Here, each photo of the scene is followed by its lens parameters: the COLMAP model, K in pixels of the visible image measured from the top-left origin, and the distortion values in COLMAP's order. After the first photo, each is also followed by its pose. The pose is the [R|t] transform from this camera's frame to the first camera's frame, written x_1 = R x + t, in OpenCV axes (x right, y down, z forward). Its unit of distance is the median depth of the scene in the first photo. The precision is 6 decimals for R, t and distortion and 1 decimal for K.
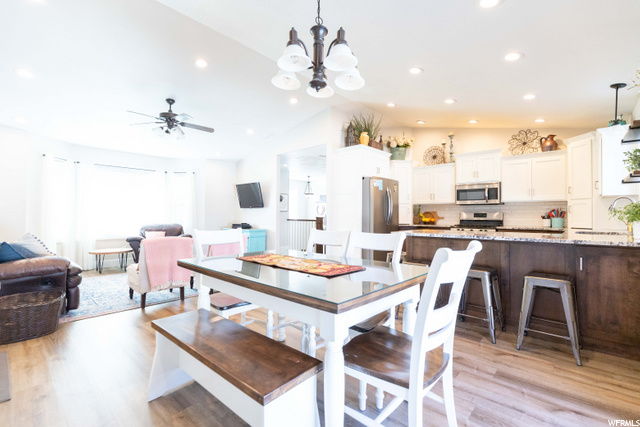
lens RADIAL K [[286.7, 0, 322.0], [0, 286.7, 210.1], [0, 0, 1]] dist [0.009453, -0.000761]
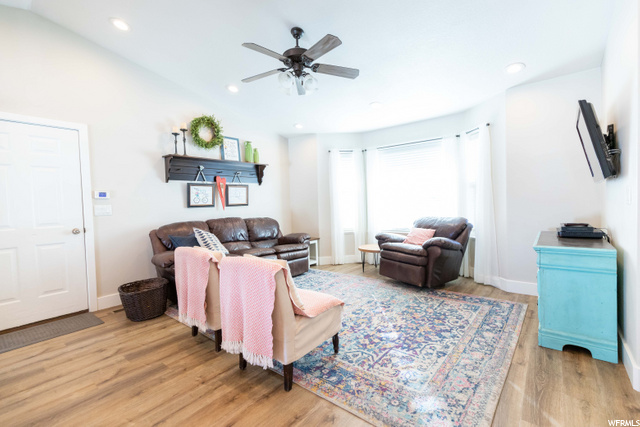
lens RADIAL K [[286.7, 0, 322.2], [0, 286.7, 207.9], [0, 0, 1]] dist [0.009453, -0.000761]
pose [[0.053020, 0.012196, -0.998519, 0.097968], [0.051234, 0.998575, 0.014918, 0.004320], [0.997278, -0.051949, 0.052319, 0.798782]]
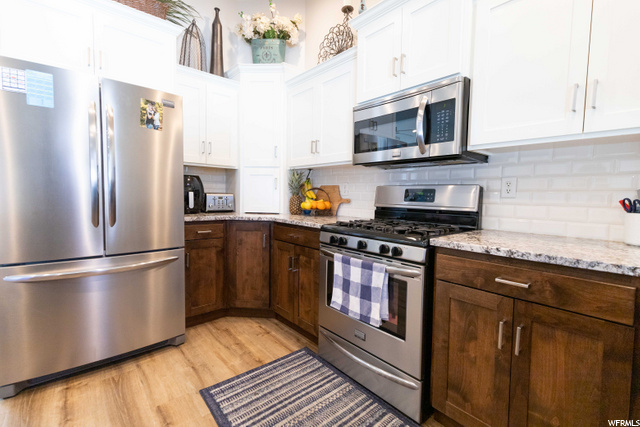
lens RADIAL K [[286.7, 0, 322.9], [0, 286.7, 209.9], [0, 0, 1]] dist [0.009453, -0.000761]
pose [[0.992104, 0.018974, -0.123976, 0.484333], [-0.010302, 0.997478, 0.070220, 0.012483], [0.124996, -0.068388, 0.989797, 0.650984]]
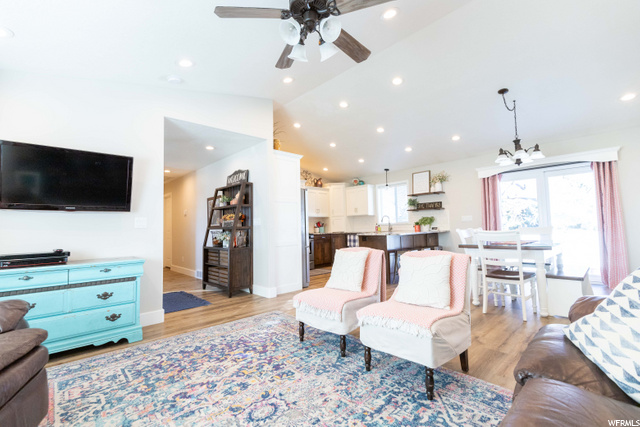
lens RADIAL K [[286.7, 0, 322.1], [0, 286.7, 211.9], [0, 0, 1]] dist [0.009453, -0.000761]
pose [[0.074285, 0.051774, 0.995892, -0.766761], [0.007203, 0.998597, -0.052452, 0.022577], [-0.997211, 0.011070, 0.073808, 0.758156]]
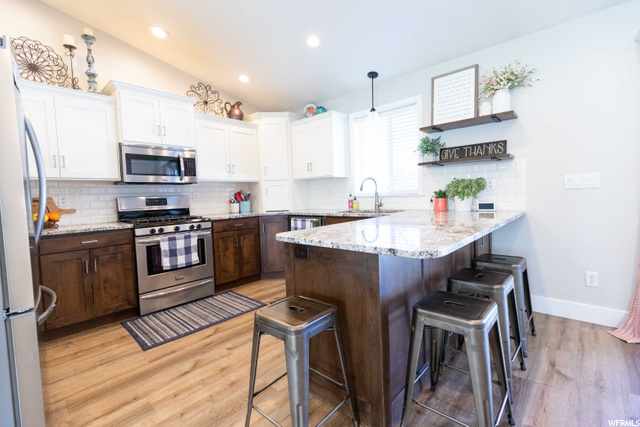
lens RADIAL K [[286.7, 0, 323.5], [0, 286.7, 210.5], [0, 0, 1]] dist [0.009453, -0.000761]
pose [[0.002199, -0.059026, 0.998254, -0.046790], [0.016560, 0.998122, 0.058982, 0.006332], [-0.999860, 0.016401, 0.003173, 0.661407]]
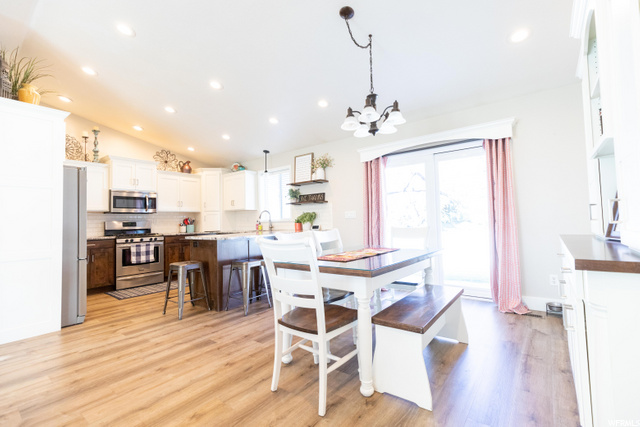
lens RADIAL K [[286.7, 0, 322.2], [0, 286.7, 212.0], [0, 0, 1]] dist [0.009453, -0.000761]
pose [[-0.075218, 0.032016, 0.996653, -0.469680], [0.008677, 0.999468, -0.031452, 0.012651], [-0.997129, 0.006282, -0.075456, 0.433973]]
